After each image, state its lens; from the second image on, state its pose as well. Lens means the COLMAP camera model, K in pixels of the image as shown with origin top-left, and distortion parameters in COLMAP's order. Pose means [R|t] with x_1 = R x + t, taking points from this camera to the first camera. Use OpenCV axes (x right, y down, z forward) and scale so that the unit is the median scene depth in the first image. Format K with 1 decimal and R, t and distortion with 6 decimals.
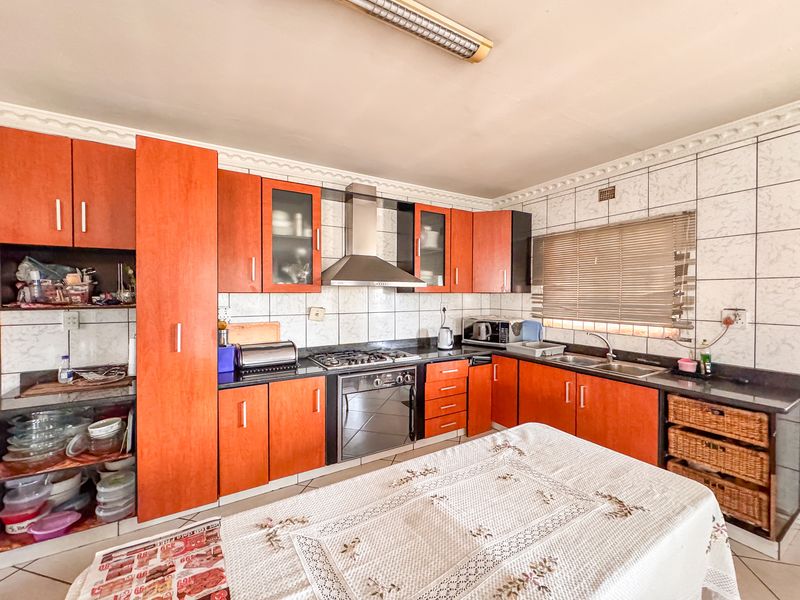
lens RADIAL K [[320.9, 0, 398.5], [0, 320.9, 296.9], [0, 0, 1]] dist [-0.000091, -0.000491]
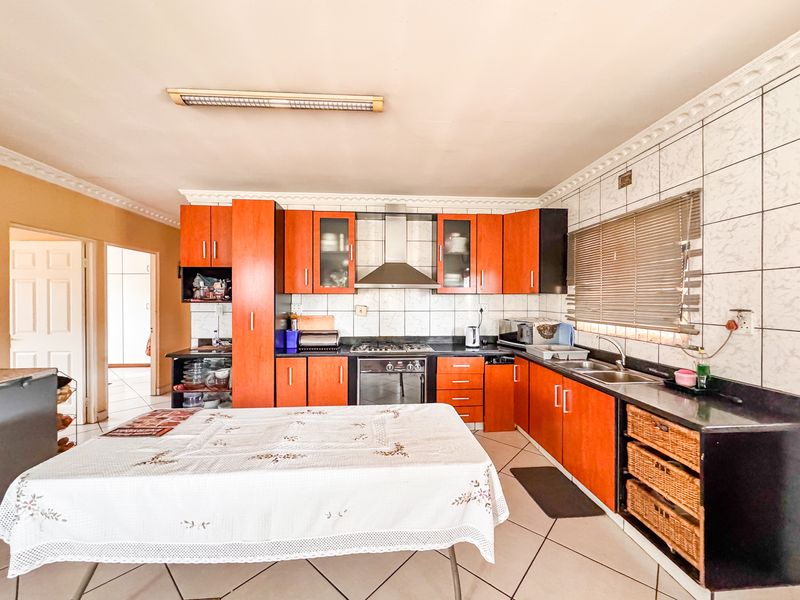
lens RADIAL K [[320.9, 0, 402.9], [0, 320.9, 299.9], [0, 0, 1]] dist [-0.000091, -0.000491]
pose [[0.889793, 0.003977, -0.456348, 0.599412], [-0.008198, 0.999940, -0.007271, 0.023166], [0.456291, 0.010211, 0.889772, -0.067576]]
